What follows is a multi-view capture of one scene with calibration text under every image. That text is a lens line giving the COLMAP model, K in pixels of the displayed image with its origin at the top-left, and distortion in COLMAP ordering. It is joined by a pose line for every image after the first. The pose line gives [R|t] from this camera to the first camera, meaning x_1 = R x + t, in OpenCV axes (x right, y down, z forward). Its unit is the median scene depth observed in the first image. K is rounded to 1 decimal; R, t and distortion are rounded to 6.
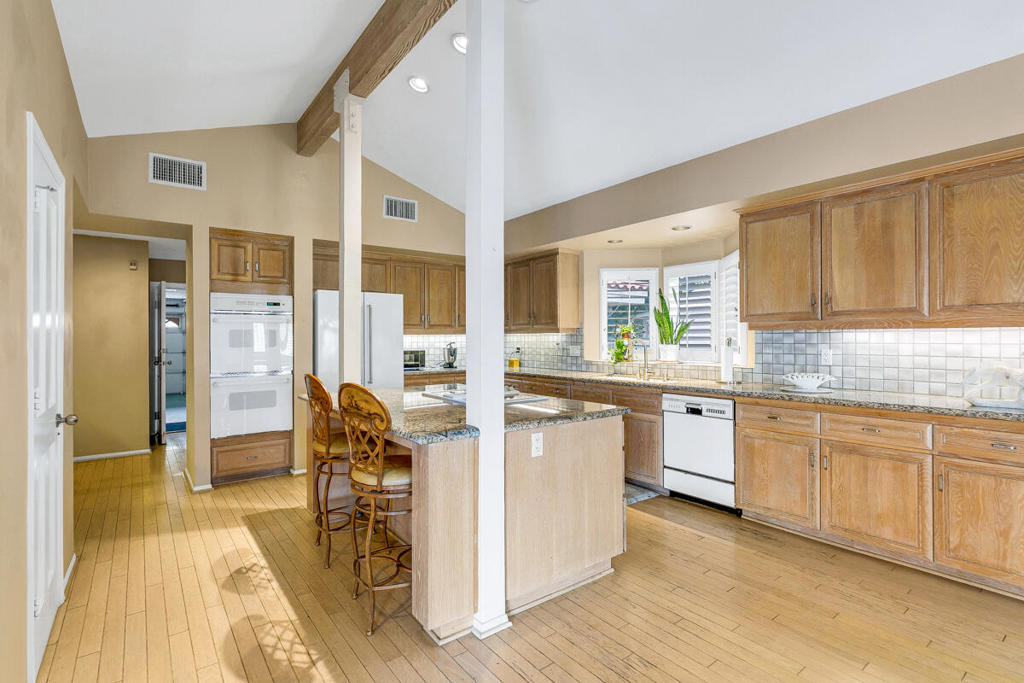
lens RADIAL K [[465.9, 0, 505.4], [0, 465.9, 337.9], [0, 0, 1]] dist [0.011189, -0.000733]
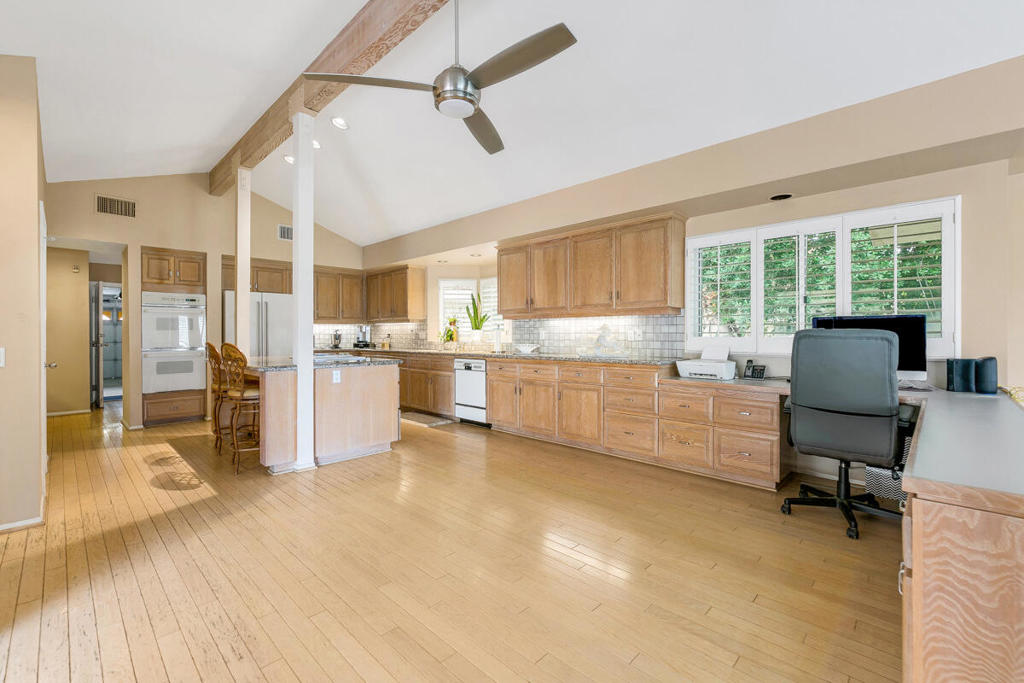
lens RADIAL K [[435.7, 0, 519.8], [0, 435.7, 338.6], [0, 0, 1]] dist [-0.001615, -0.000524]
pose [[0.988327, -0.000087, 0.152346, 0.344465], [-0.000775, 0.999984, 0.005600, 0.043251], [-0.152345, -0.005653, 0.988311, -0.546650]]
